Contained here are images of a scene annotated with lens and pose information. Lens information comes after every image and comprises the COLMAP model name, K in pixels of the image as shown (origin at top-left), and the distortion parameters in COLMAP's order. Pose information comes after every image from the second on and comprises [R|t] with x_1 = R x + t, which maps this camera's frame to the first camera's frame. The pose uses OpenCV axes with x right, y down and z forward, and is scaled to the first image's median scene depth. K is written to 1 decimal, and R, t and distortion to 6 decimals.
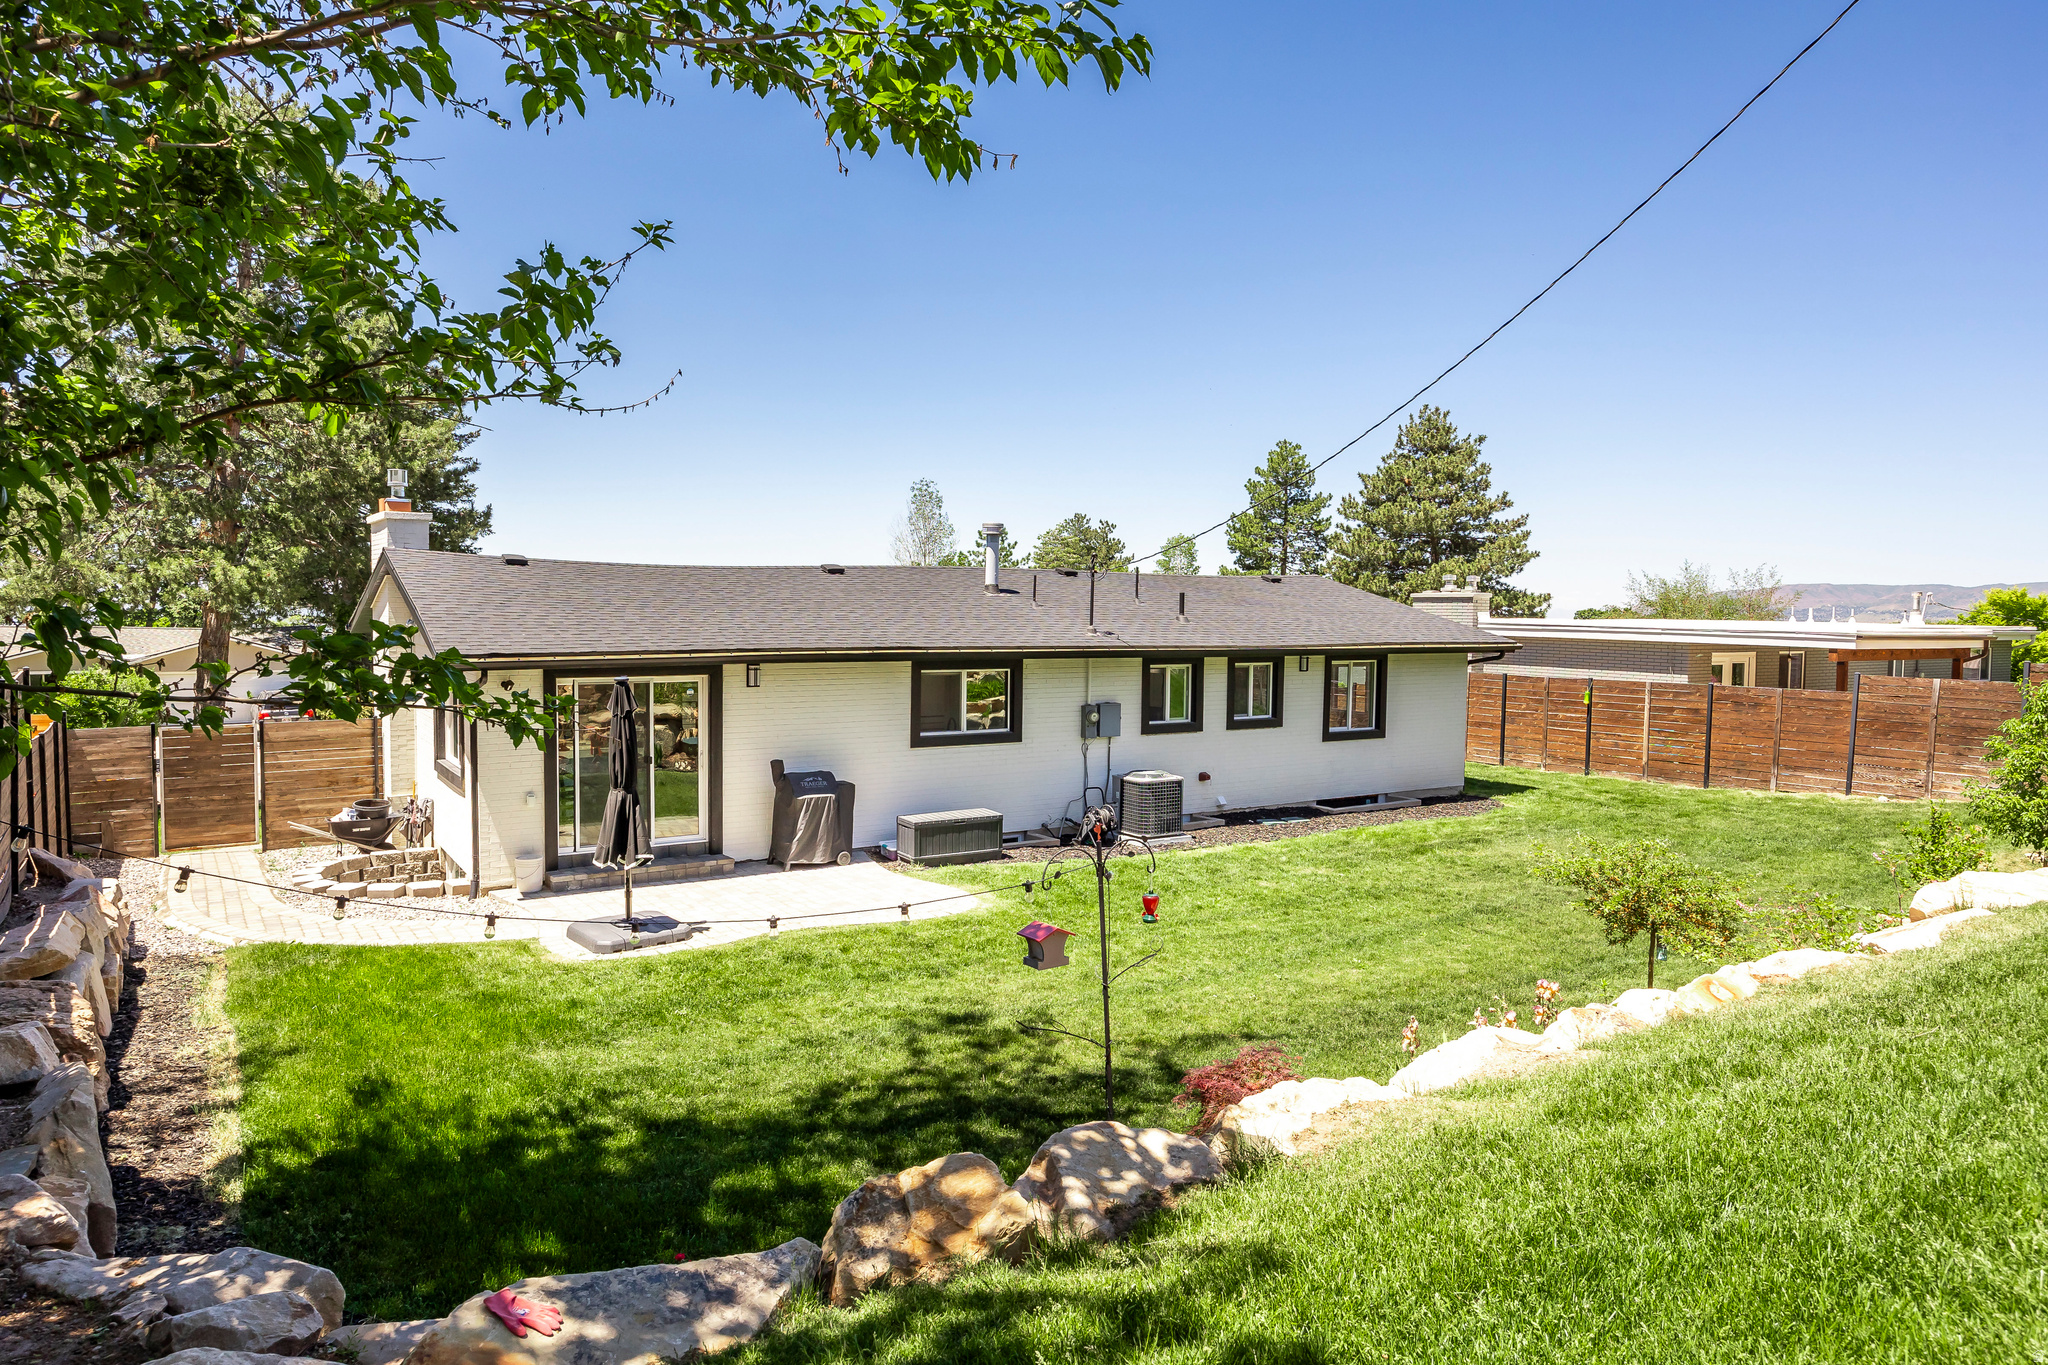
lens RADIAL K [[1308.8, 0, 1028.4], [0, 1308.8, 684.8], [0, 0, 1]] dist [-0.019940, 0.000056]
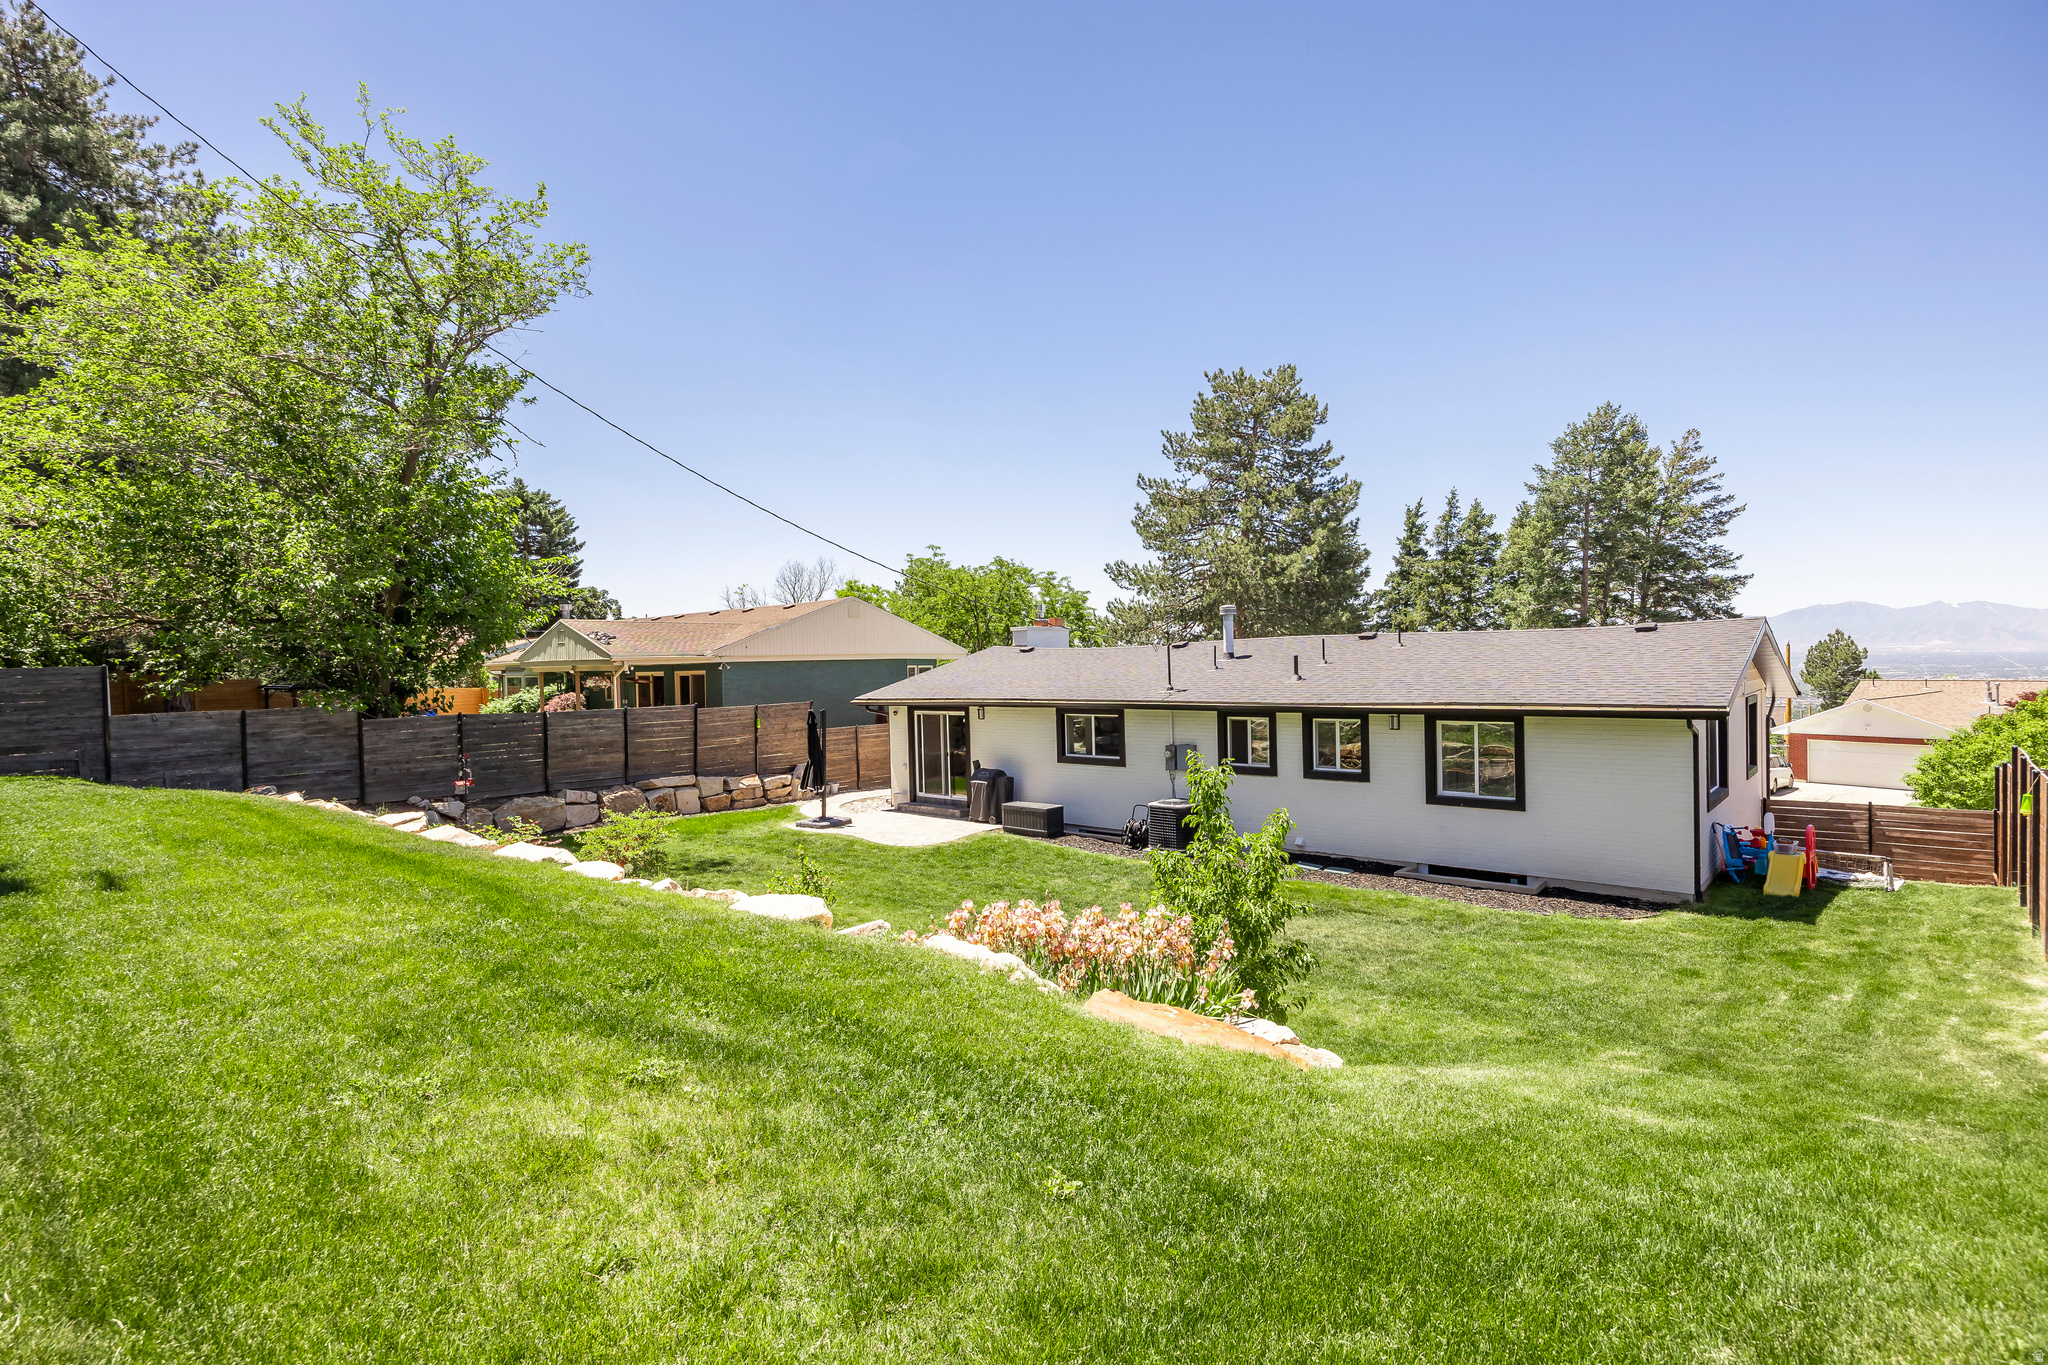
lens RADIAL K [[1014.2, 0, 1021.7], [0, 1014.2, 683.9], [0, 0, 1]] dist [-0.018888, -0.000203]
pose [[0.262273, 0.003189, -0.964988, 0.936893], [-0.034695, 0.999379, -0.006127, -0.032822], [0.964370, 0.035087, 0.262221, 0.547735]]
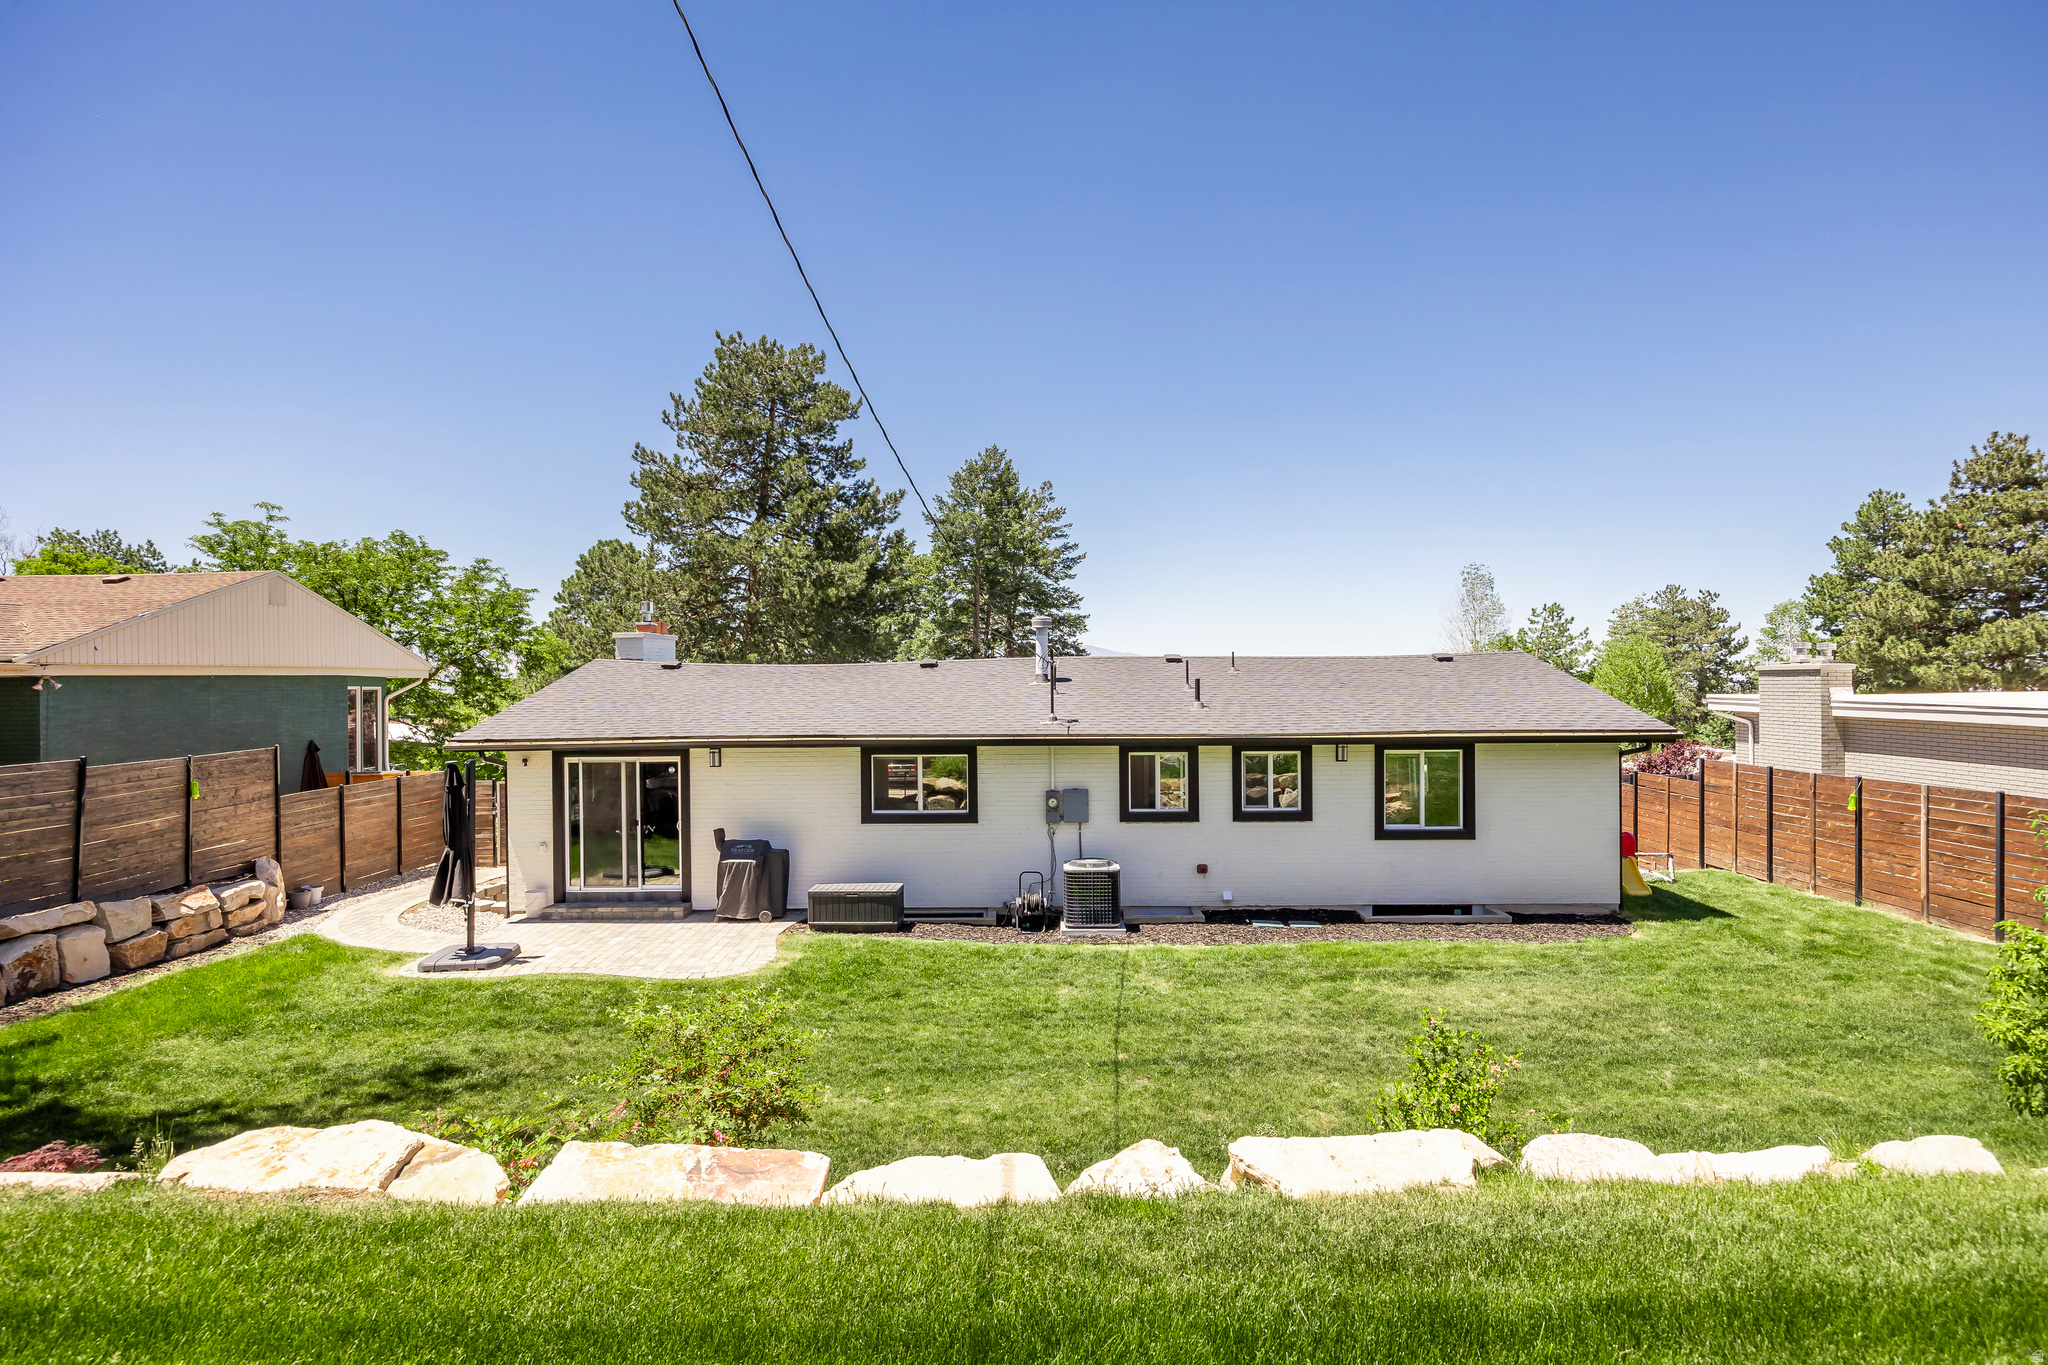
lens RADIAL K [[1088.9, 0, 1027.5], [0, 1088.9, 678.0], [0, 0, 1]] dist [-0.004539, -0.000883]
pose [[0.828849, -0.018295, -0.559173, 0.482271], [-0.017080, 0.998172, -0.057976, -0.021997], [0.559212, 0.057604, 0.827021, 0.255141]]
